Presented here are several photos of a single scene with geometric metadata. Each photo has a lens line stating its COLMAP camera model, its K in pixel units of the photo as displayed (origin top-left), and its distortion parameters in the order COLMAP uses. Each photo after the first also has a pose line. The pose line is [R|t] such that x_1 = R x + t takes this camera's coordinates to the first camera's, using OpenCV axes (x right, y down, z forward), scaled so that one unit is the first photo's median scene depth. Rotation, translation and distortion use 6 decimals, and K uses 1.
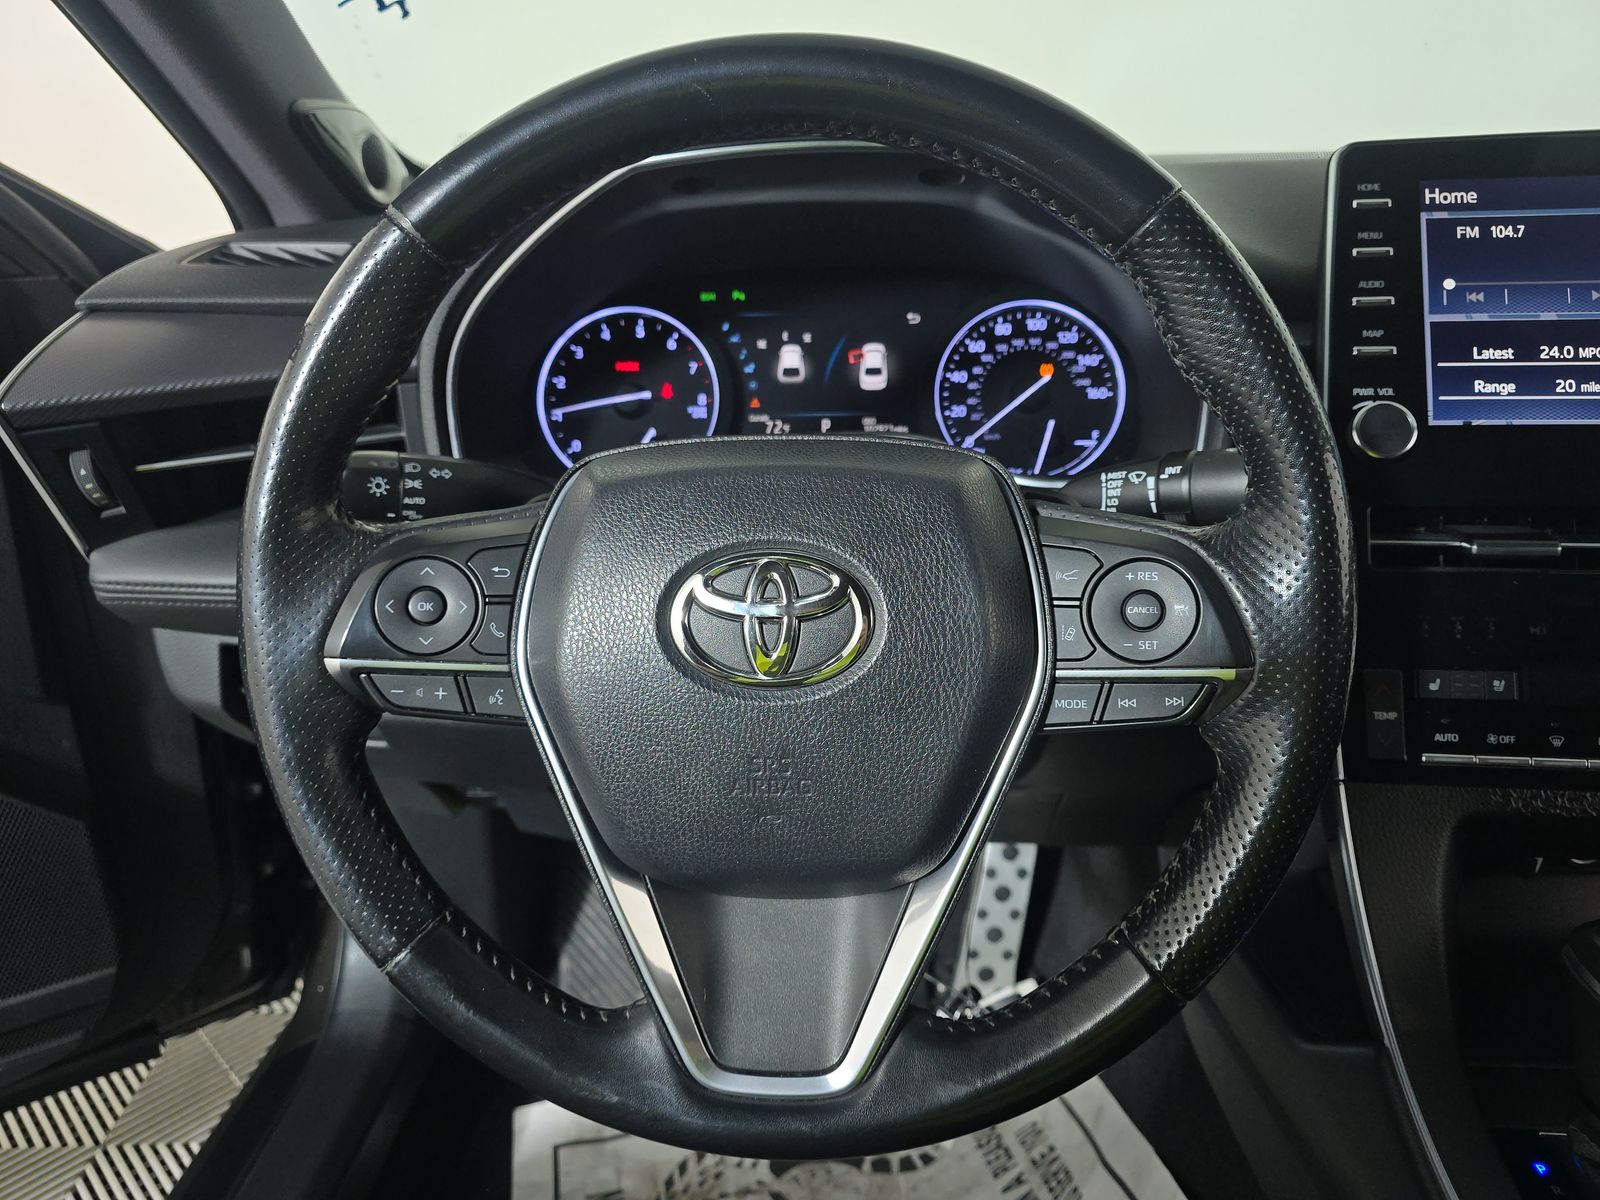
lens RADIAL K [[1074.6, 0, 804.7], [0, 1074.6, 590.1], [0, 0, 1]] dist [0.005275, -0.012964]
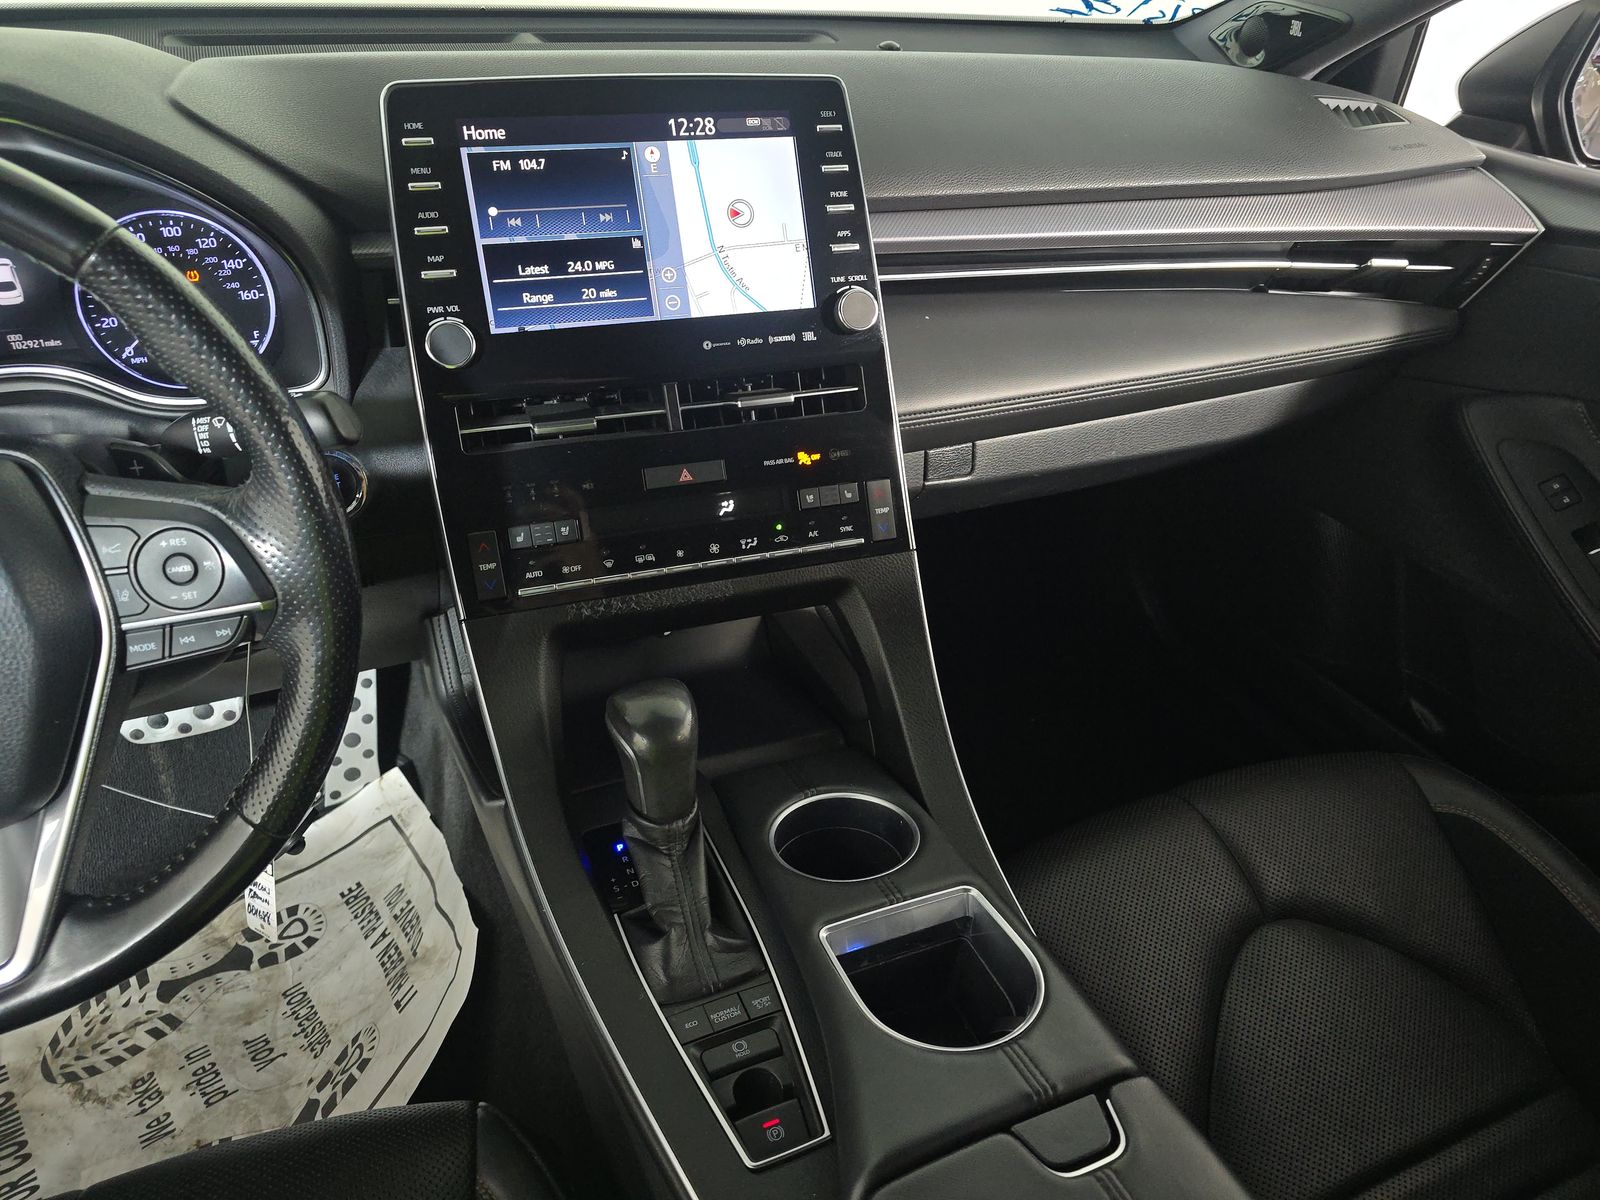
lens RADIAL K [[1074.6, 0, 805.7], [0, 1074.6, 596.9], [0, 0, 1]] dist [0.005275, -0.012964]
pose [[0.884429, -0.206199, 0.418648, 0.313470], [0.096230, 0.958391, 0.268748, -0.160013], [-0.456645, -0.197402, 0.867472, -0.322547]]
